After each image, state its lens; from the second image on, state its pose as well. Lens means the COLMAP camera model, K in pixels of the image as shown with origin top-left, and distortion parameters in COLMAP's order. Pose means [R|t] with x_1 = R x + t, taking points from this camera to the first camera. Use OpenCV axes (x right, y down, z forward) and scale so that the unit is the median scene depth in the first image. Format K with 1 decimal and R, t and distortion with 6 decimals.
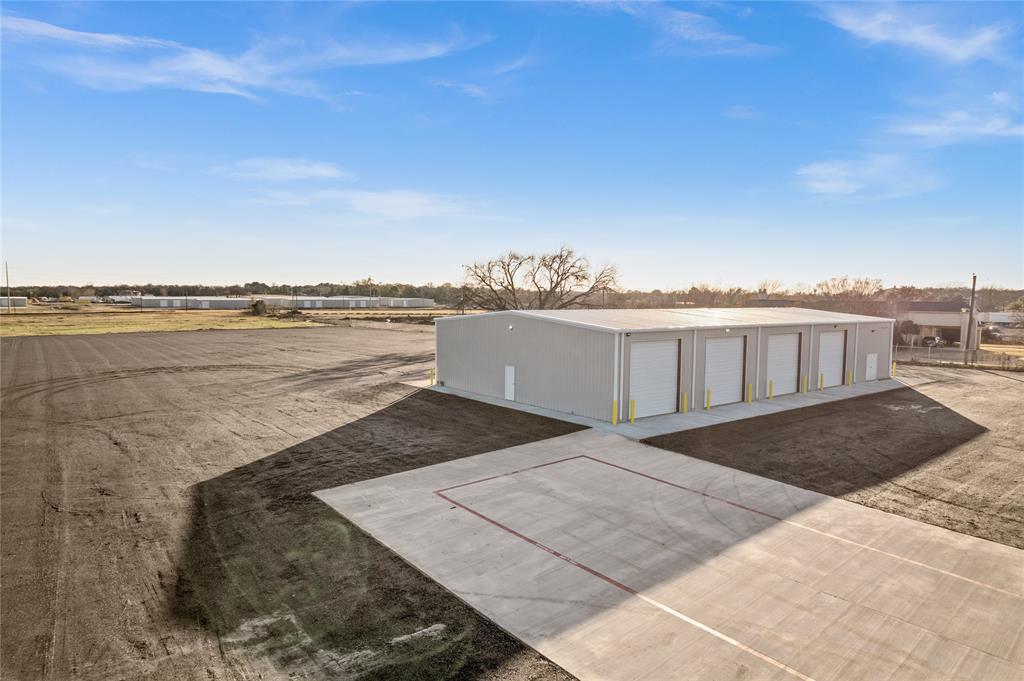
lens RADIAL K [[653.8, 0, 512.0], [0, 653.8, 340.5], [0, 0, 1]] dist [-0.080902, 0.074999]
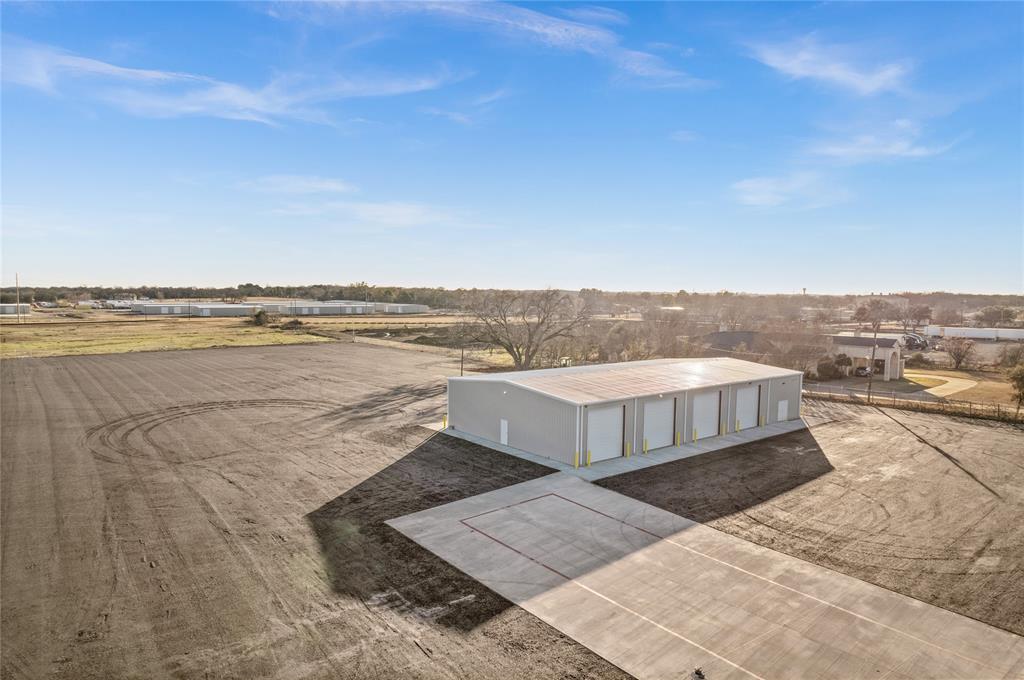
lens RADIAL K [[653.8, 0, 512.0], [0, 653.8, 340.0], [0, 0, 1]] dist [-0.080902, 0.074999]
pose [[0.999918, -0.001449, 0.012705, -0.005110], [0.001418, 0.999996, 0.002476, -0.161846], [-0.012708, -0.002458, 0.999916, -0.455663]]
